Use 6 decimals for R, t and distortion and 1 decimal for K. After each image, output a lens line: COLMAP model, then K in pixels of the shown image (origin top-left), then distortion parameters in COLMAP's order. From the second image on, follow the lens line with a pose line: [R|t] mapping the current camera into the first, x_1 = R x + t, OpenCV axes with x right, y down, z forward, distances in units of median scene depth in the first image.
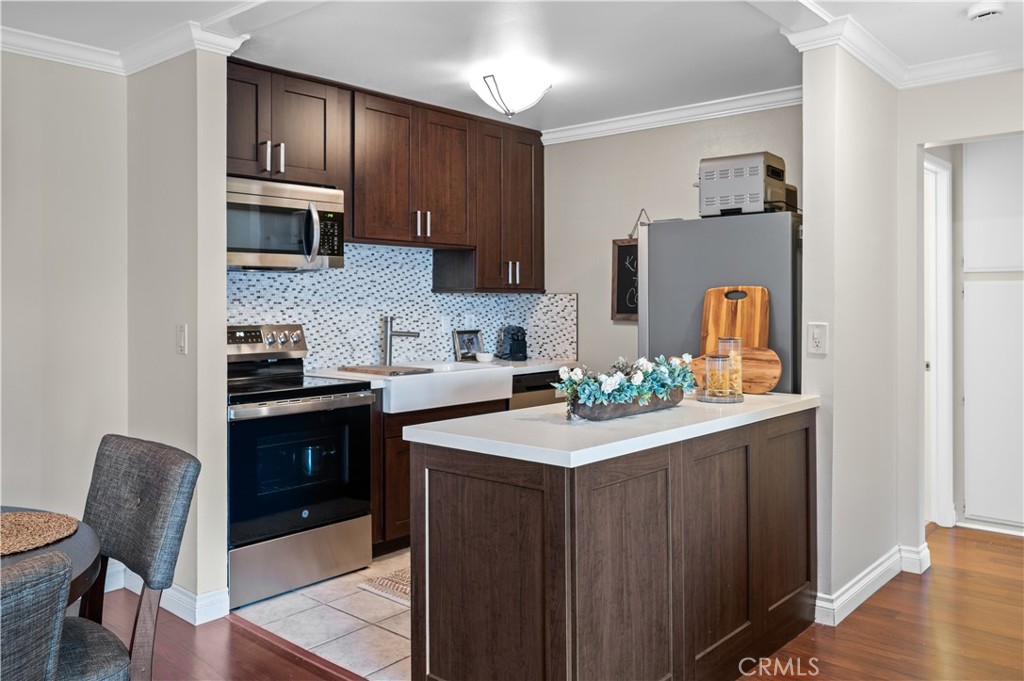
lens RADIAL K [[800.5, 0, 506.7], [0, 800.5, 287.9], [0, 0, 1]] dist [0.000224, 0.001874]
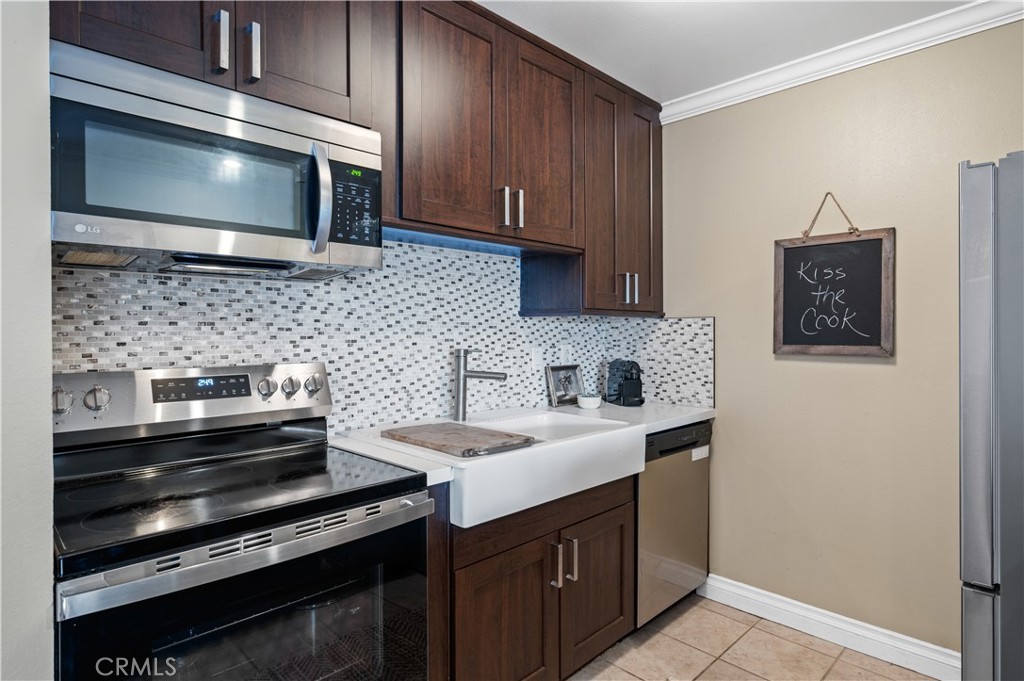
lens RADIAL K [[549.1, 0, 509.7], [0, 549.1, 331.8], [0, 0, 1]] dist [-0.002529, 0.000284]
pose [[0.997761, -0.000926, -0.066875, -0.076143], [0.002063, 0.999854, 0.016936, 0.013074], [0.066850, -0.017036, 0.997618, 0.542999]]
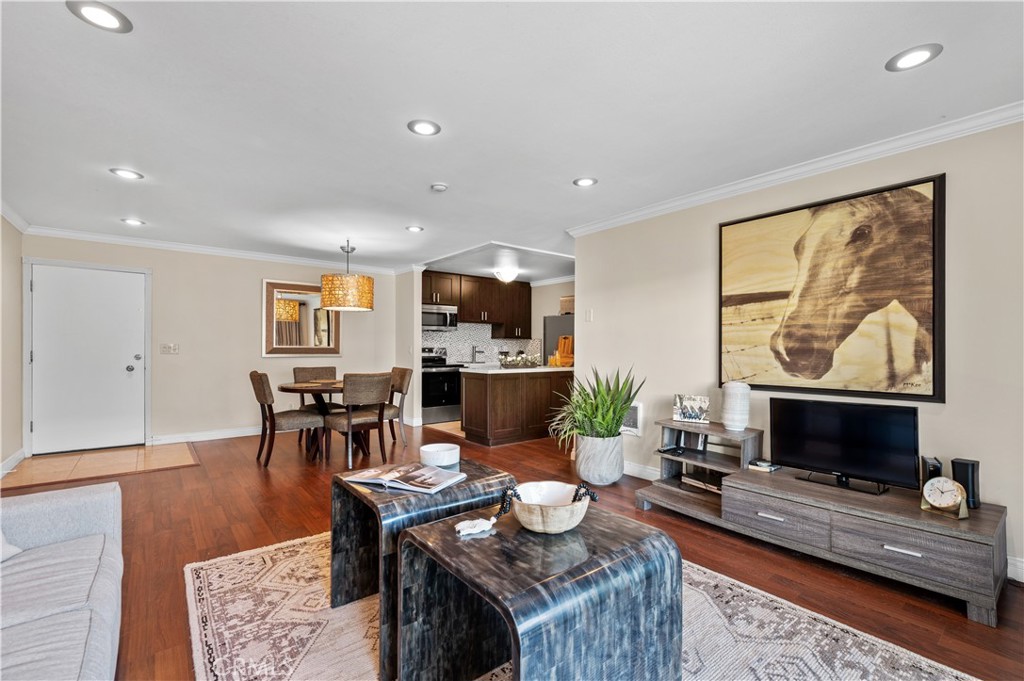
lens RADIAL K [[446.0, 0, 512.9], [0, 446.0, 346.4], [0, 0, 1]] dist [0.002658, 0.000246]
pose [[0.986150, 0.004553, -0.165791, 0.288258], [-0.002627, 0.999927, 0.011836, 0.016441], [0.165833, -0.011236, 0.986090, -0.676924]]
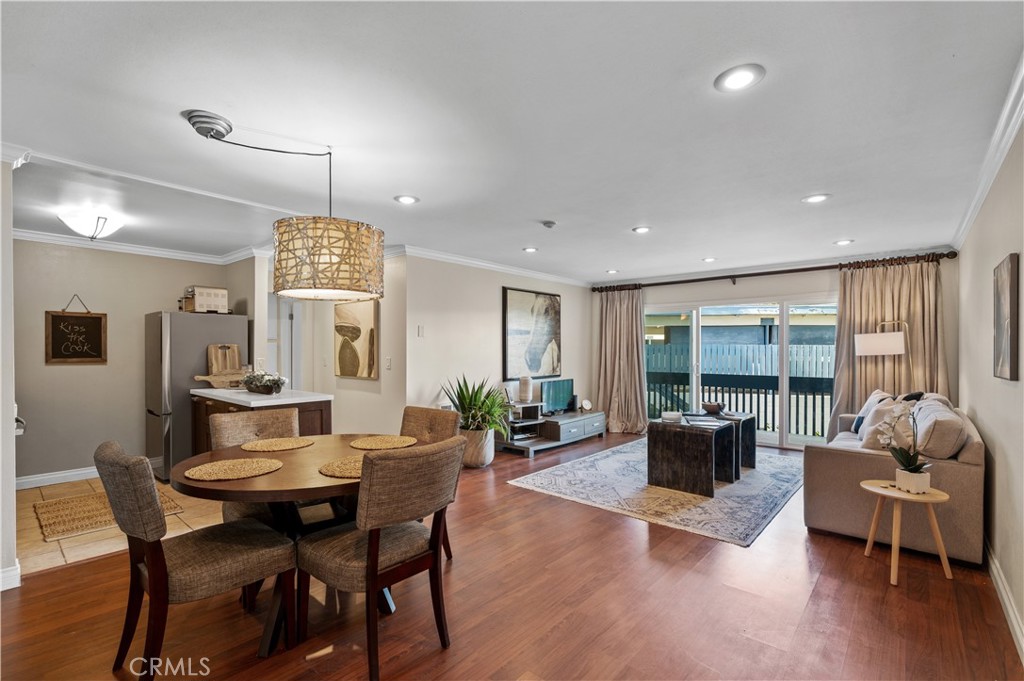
lens RADIAL K [[458.6, 0, 512.2], [0, 458.6, 352.8], [0, 0, 1]] dist [0.001142, -0.000024]
pose [[-0.006431, -0.004205, 0.999970, -0.828990], [-0.015494, 0.999872, 0.004105, 0.003413], [-0.999859, -0.015467, -0.006495, 0.114899]]
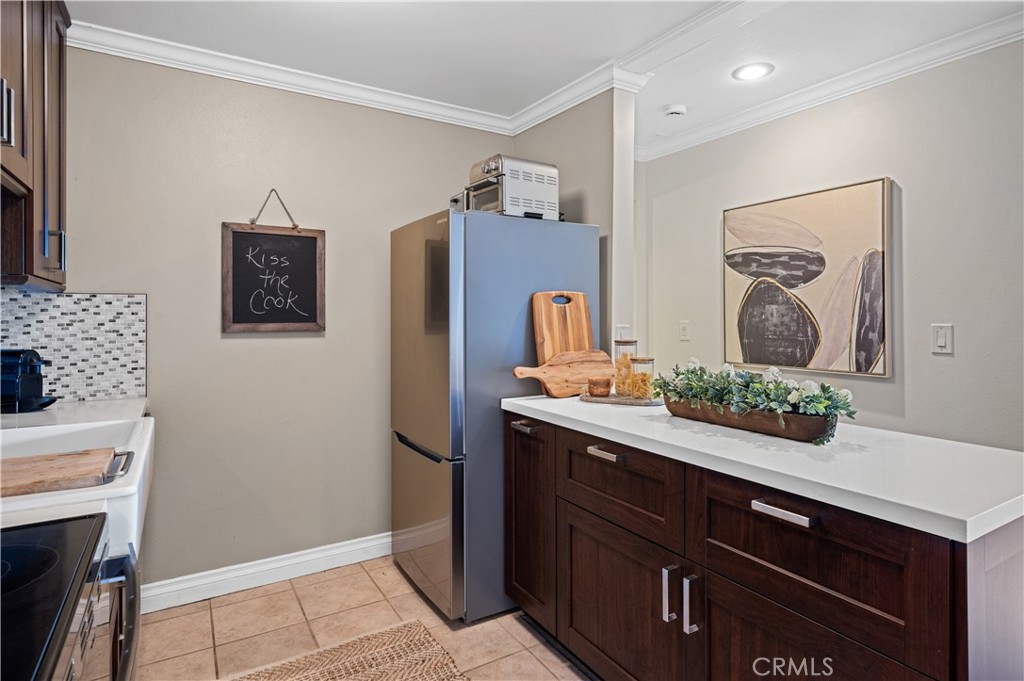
lens RADIAL K [[561.1, 0, 540.1], [0, 561.1, 314.3], [0, 0, 1]] dist [0.005441, 0.001531]
pose [[0.271601, 0.003796, 0.962402, -0.306904], [-0.014941, 0.999888, 0.000272, 0.021023], [-0.962294, -0.014453, 0.271628, 0.635502]]
